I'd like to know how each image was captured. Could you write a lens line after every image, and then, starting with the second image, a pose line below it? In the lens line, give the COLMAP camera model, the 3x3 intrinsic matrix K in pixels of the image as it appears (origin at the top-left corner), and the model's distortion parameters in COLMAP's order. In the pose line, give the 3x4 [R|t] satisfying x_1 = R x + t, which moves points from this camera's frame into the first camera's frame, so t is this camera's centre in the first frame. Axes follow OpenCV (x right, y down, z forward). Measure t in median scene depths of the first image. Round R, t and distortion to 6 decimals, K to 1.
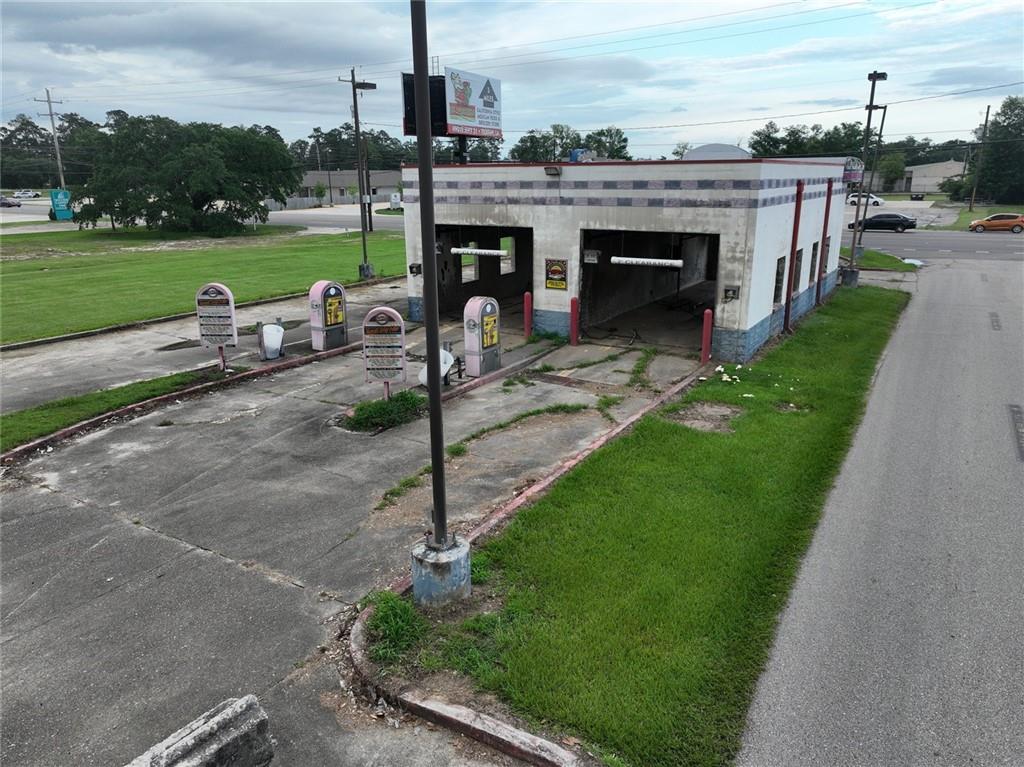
lens RADIAL K [[722.2, 0, 511.4], [0, 722.2, 383.9], [0, 0, 1]] dist [0.000266, 0.018433]
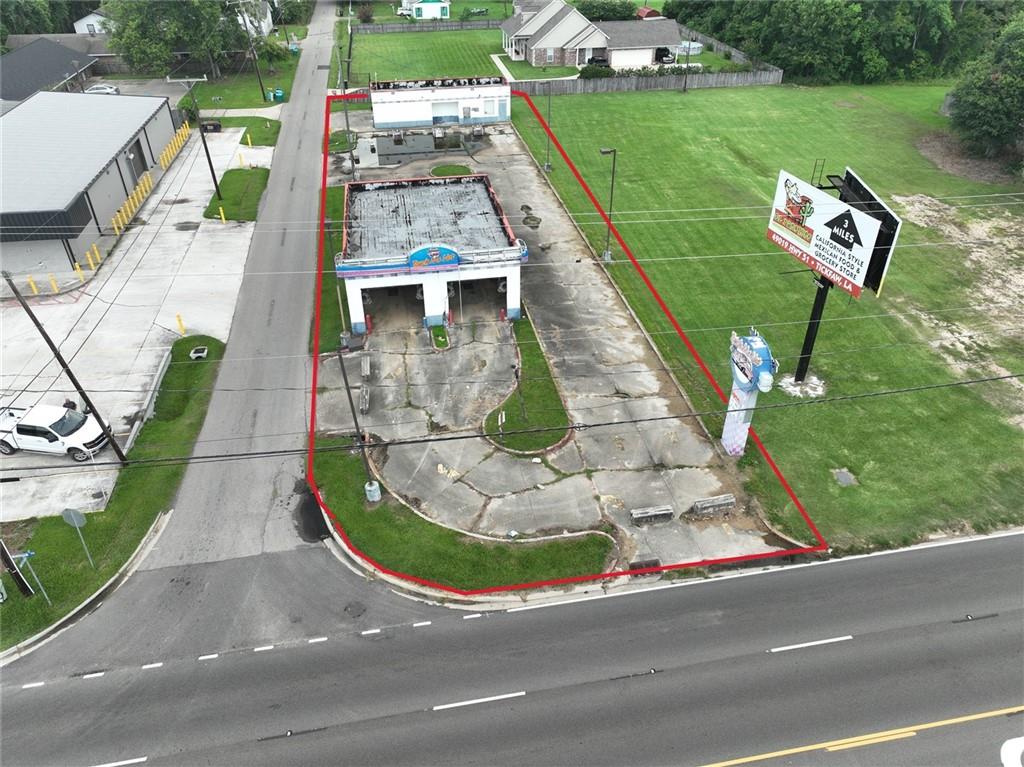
lens RADIAL K [[722.2, 0, 510.8], [0, 722.2, 382.0], [0, 0, 1]] dist [0.000266, 0.018433]
pose [[-0.748201, 0.385757, -0.539803, 1.769176], [-0.173741, 0.671295, 0.720540, -2.042063], [0.640320, 0.632894, -0.435242, 3.236953]]
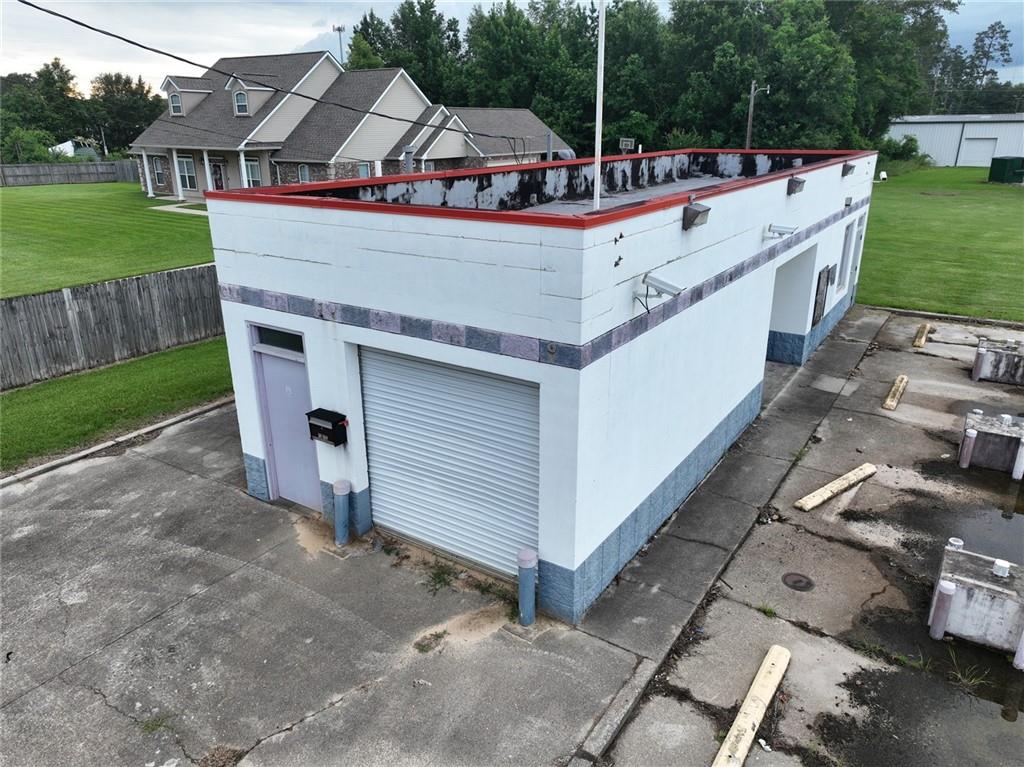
lens RADIAL K [[722.2, 0, 511.5], [0, 722.2, 381.3], [0, 0, 1]] dist [0.000266, 0.018433]
pose [[-0.032266, 0.342392, -0.939003, -0.403173], [-0.271748, 0.901095, 0.337907, 0.134932], [0.961827, 0.266075, 0.063969, -0.509025]]
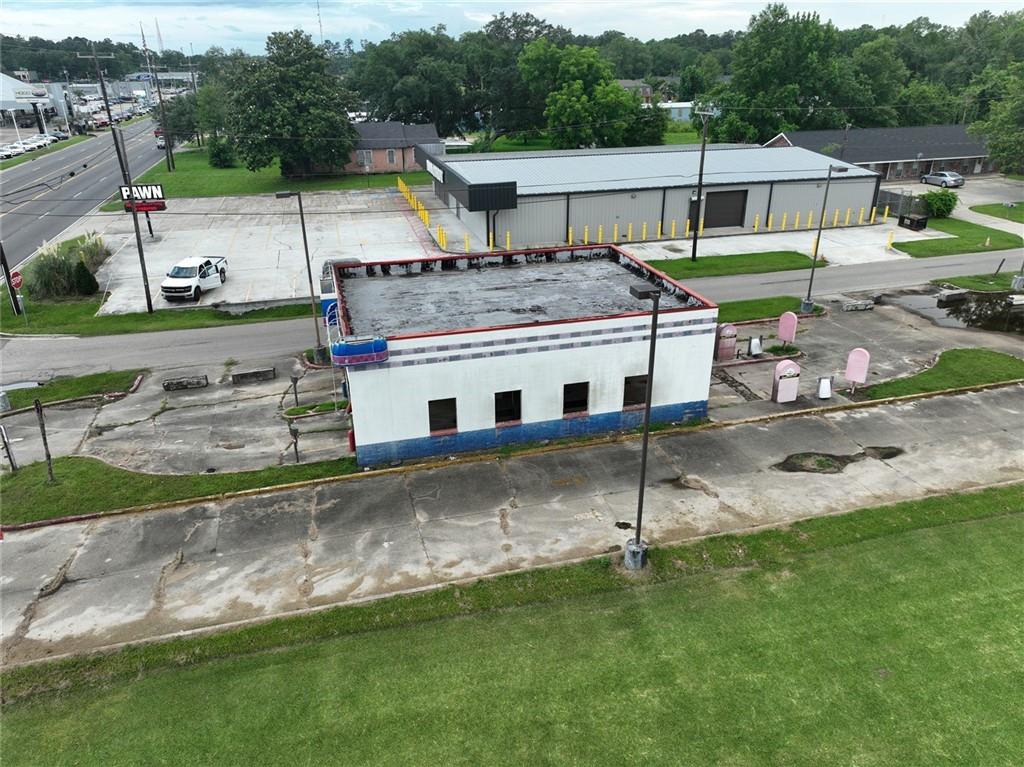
lens RADIAL K [[722.2, 0, 510.9], [0, 722.2, 382.5], [0, 0, 1]] dist [0.000266, 0.018433]
pose [[-0.727406, -0.268917, 0.631319, -0.897030], [0.203294, 0.794260, 0.572559, -1.234897], [-0.655402, 0.544826, -0.523080, 2.448911]]
